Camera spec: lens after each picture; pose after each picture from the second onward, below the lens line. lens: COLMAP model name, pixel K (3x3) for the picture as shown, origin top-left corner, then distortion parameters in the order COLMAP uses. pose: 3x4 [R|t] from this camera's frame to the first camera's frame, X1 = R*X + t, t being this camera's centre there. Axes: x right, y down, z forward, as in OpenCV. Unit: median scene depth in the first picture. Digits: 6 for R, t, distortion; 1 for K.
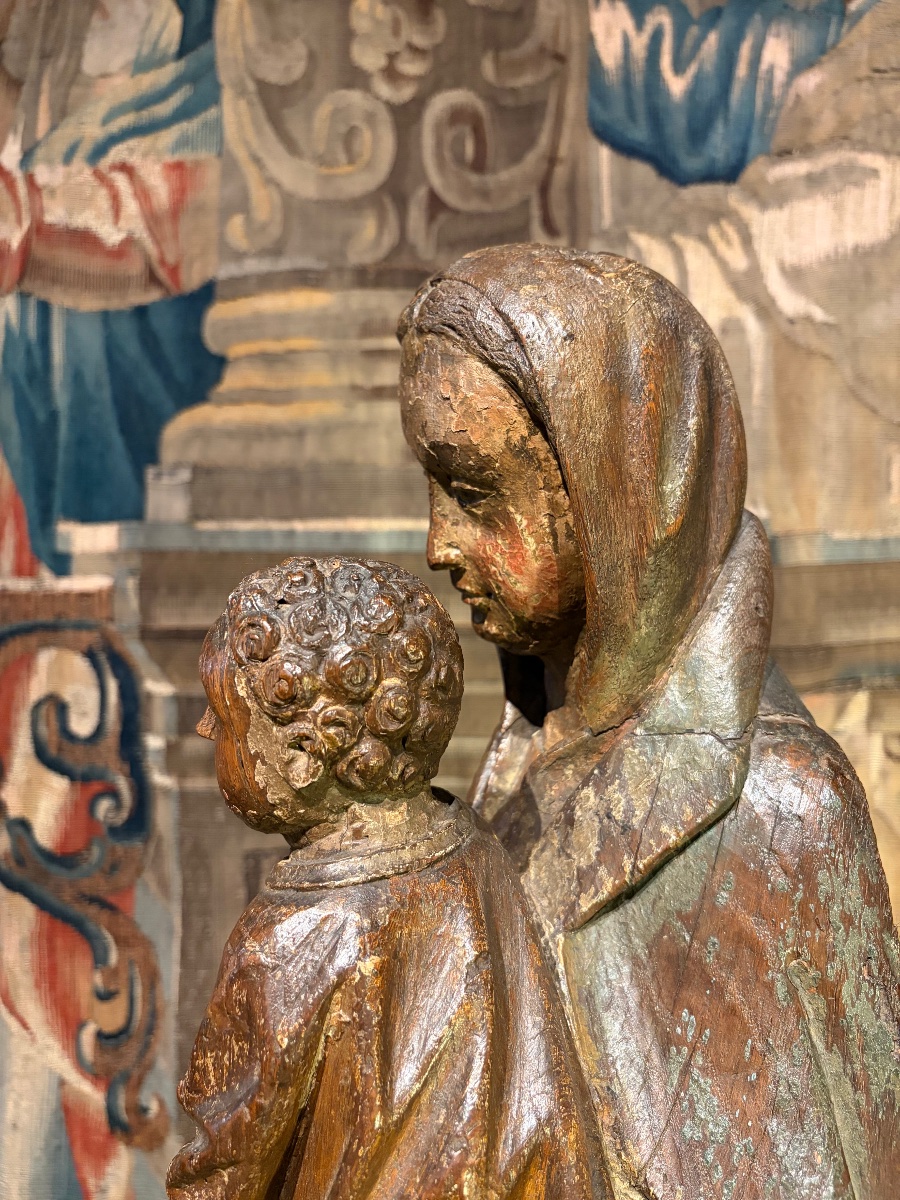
lens RADIAL K [[1010.0, 0, 459.7], [0, 1010.0, 638.5], [0, 0, 1]] dist [-0.006911, -0.013865]
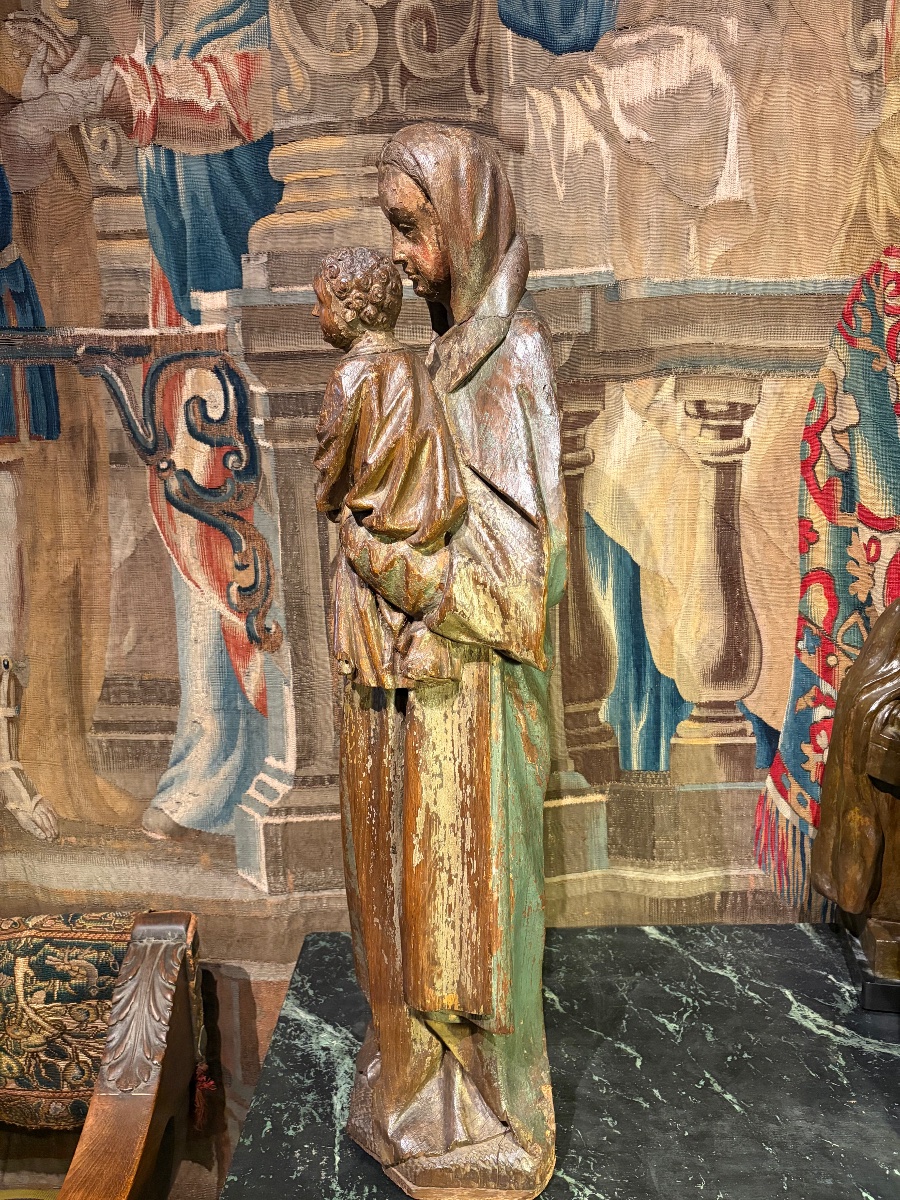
lens RADIAL K [[887.7, 0, 453.5], [0, 887.7, 602.9], [0, 0, 1]] dist [0.024204, -0.039712]
pose [[0.999109, -0.033930, -0.025096, 0.060326], [0.037726, 0.984588, 0.170773, 0.161072], [0.018915, -0.171568, 0.984991, -0.548207]]
